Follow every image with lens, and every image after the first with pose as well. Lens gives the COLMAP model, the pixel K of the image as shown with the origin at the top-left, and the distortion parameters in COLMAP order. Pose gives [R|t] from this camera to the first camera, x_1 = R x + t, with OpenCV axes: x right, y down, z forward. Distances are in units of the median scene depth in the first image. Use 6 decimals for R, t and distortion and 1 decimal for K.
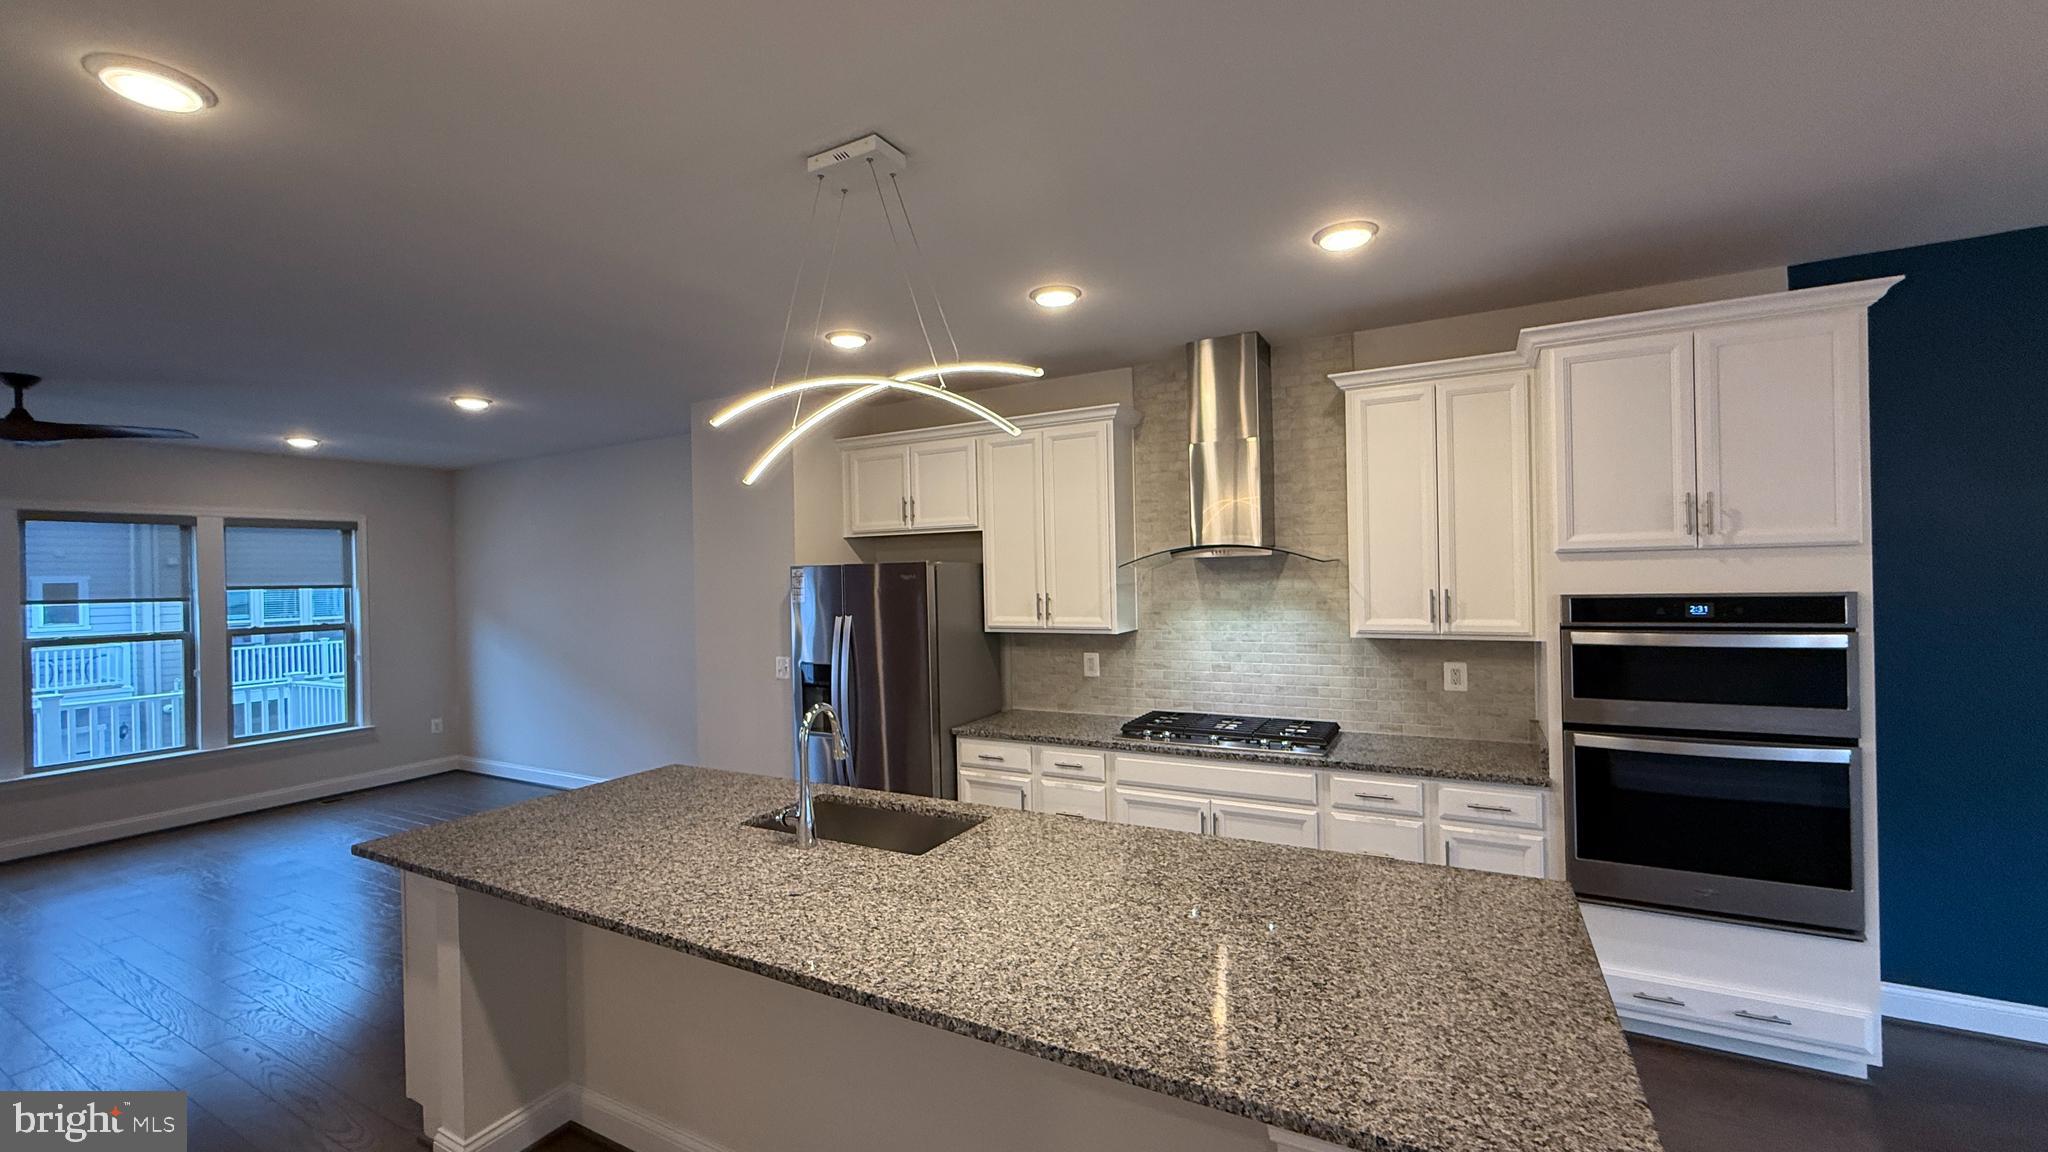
lens RADIAL K [[823.9, 0, 1009.9], [0, 823.9, 572.4], [0, 0, 1]] dist [0.001518, -0.001111]
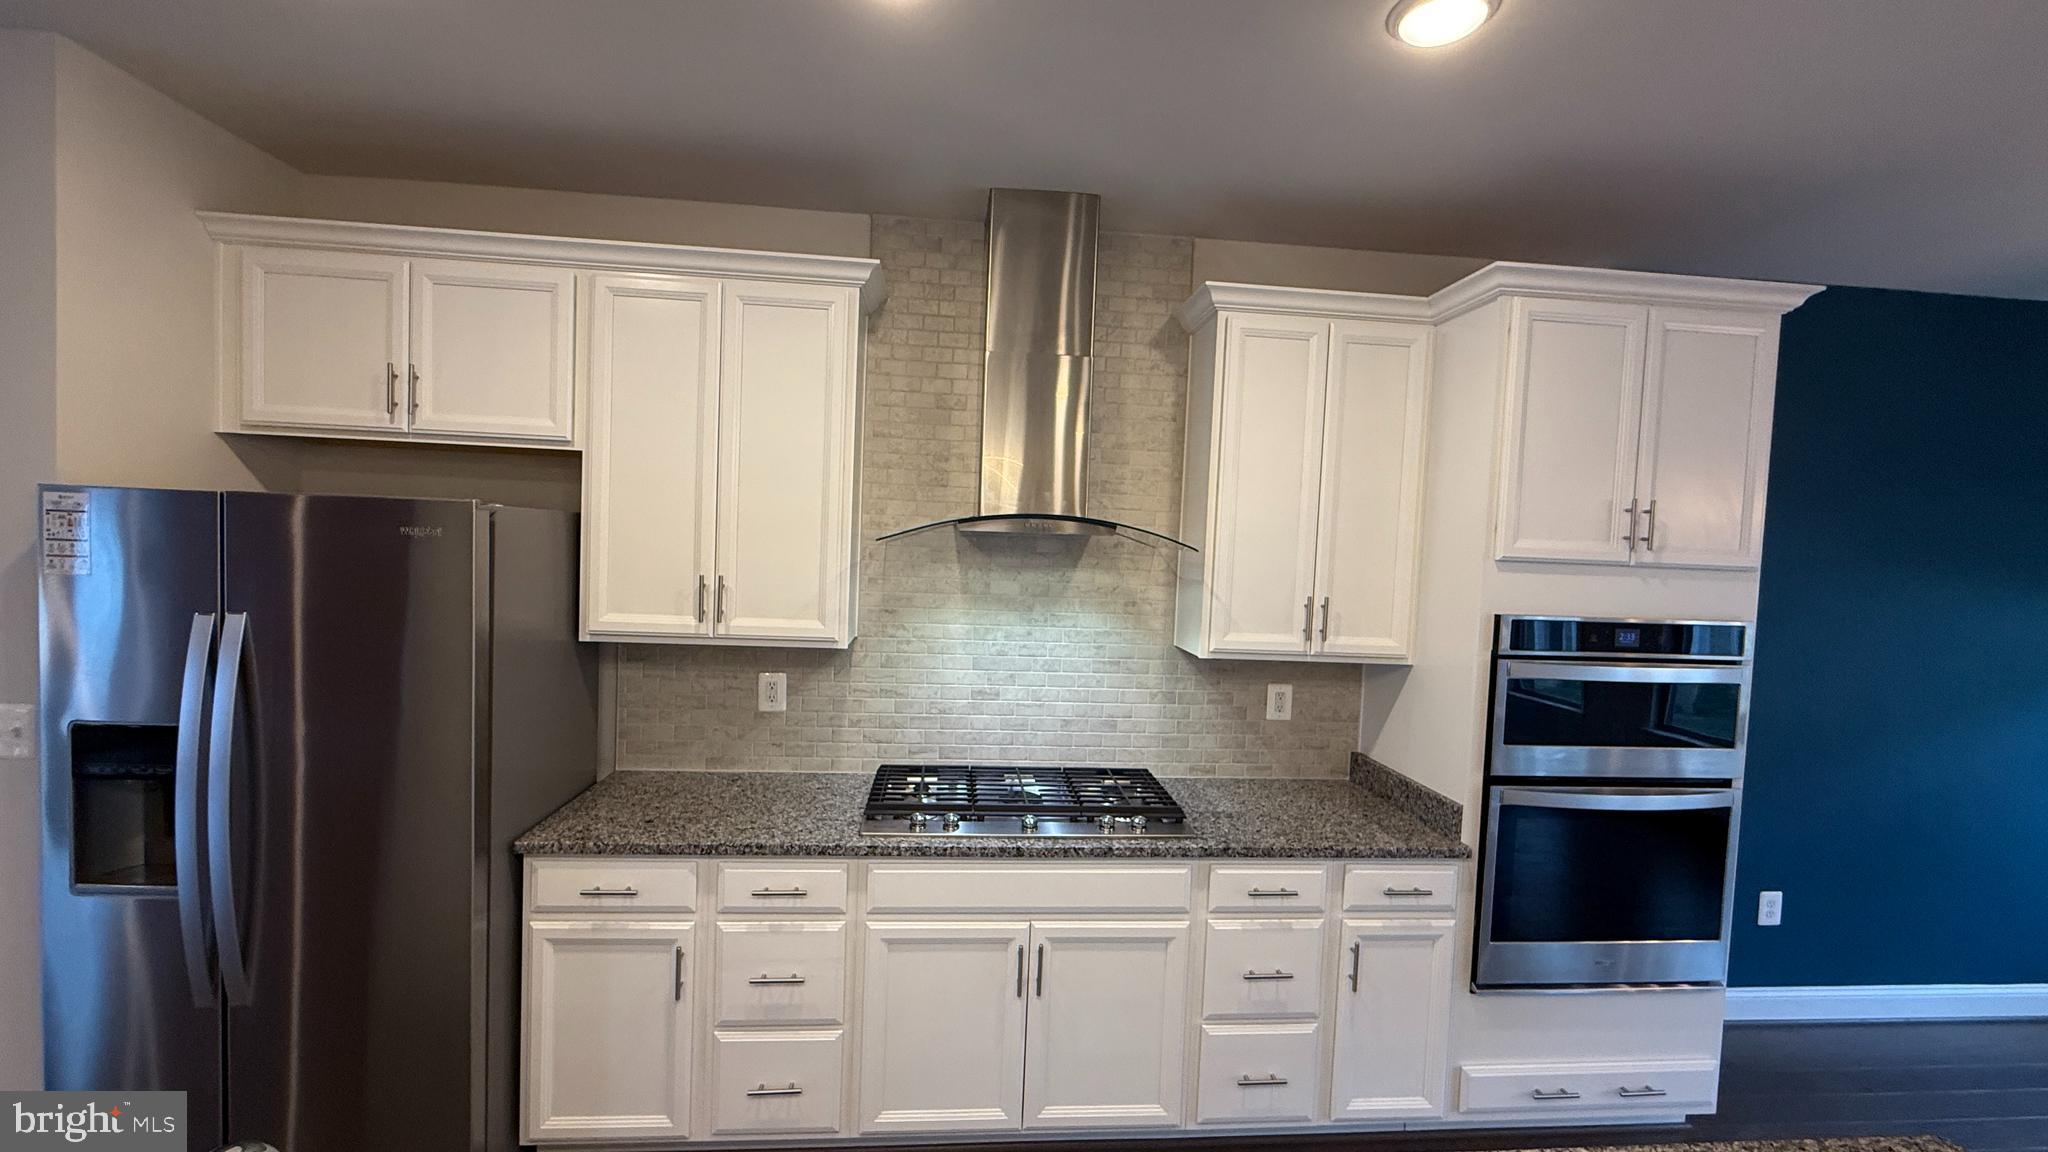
lens RADIAL K [[823.9, 0, 1016.6], [0, 823.9, 574.4], [0, 0, 1]] dist [0.001518, -0.001111]
pose [[0.822766, 0.034224, 0.567349, -0.117448], [-0.060632, 0.997775, 0.027739, -0.003538], [-0.565137, -0.057223, 0.823010, 0.463511]]
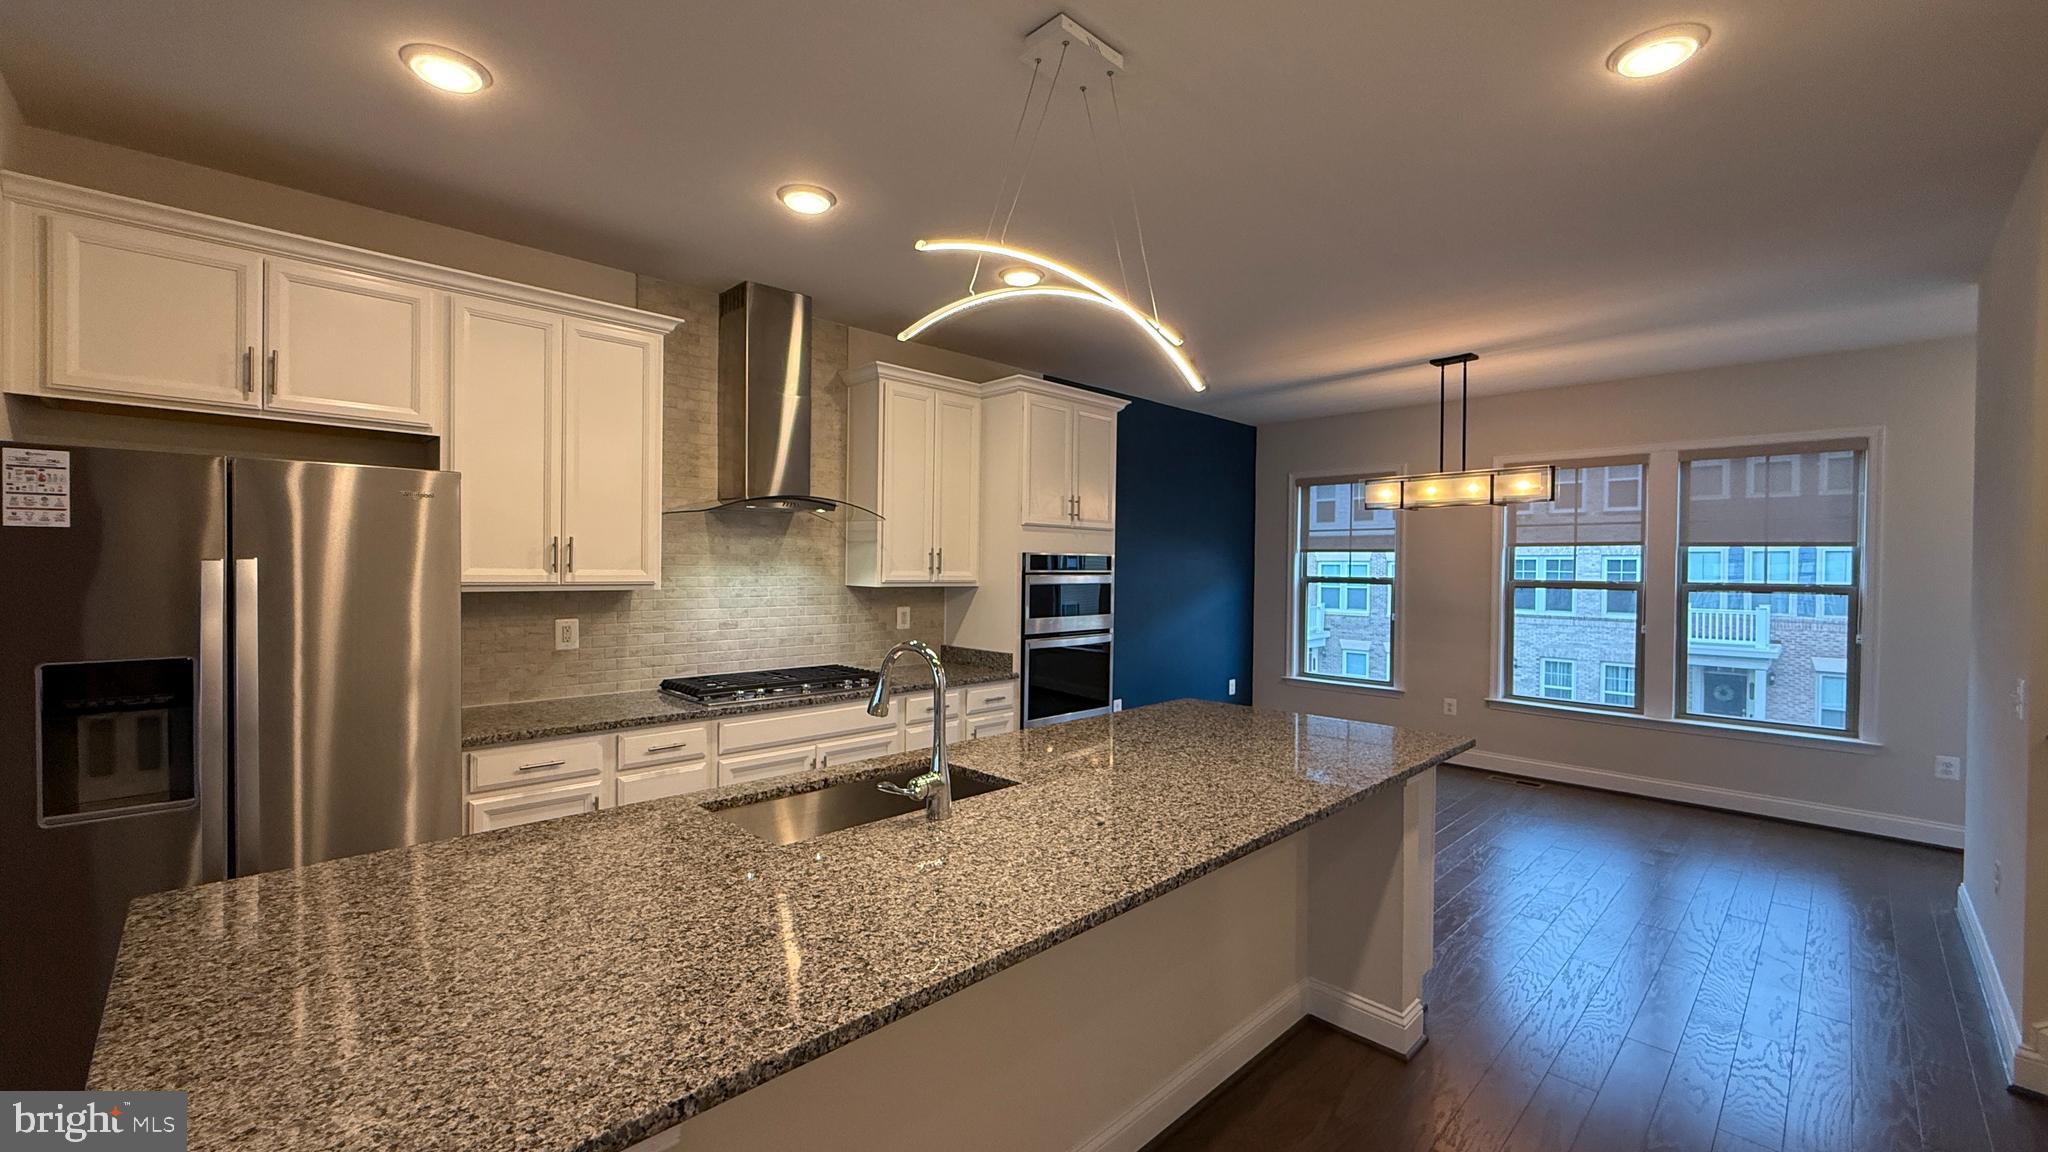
lens RADIAL K [[823.9, 0, 1025.5], [0, 823.9, 572.6], [0, 0, 1]] dist [0.001518, -0.001111]
pose [[0.271370, 0.019099, 0.962286, -0.613113], [-0.019187, 0.999712, -0.014431, 0.065890], [-0.962284, -0.014547, 0.271658, 0.436097]]
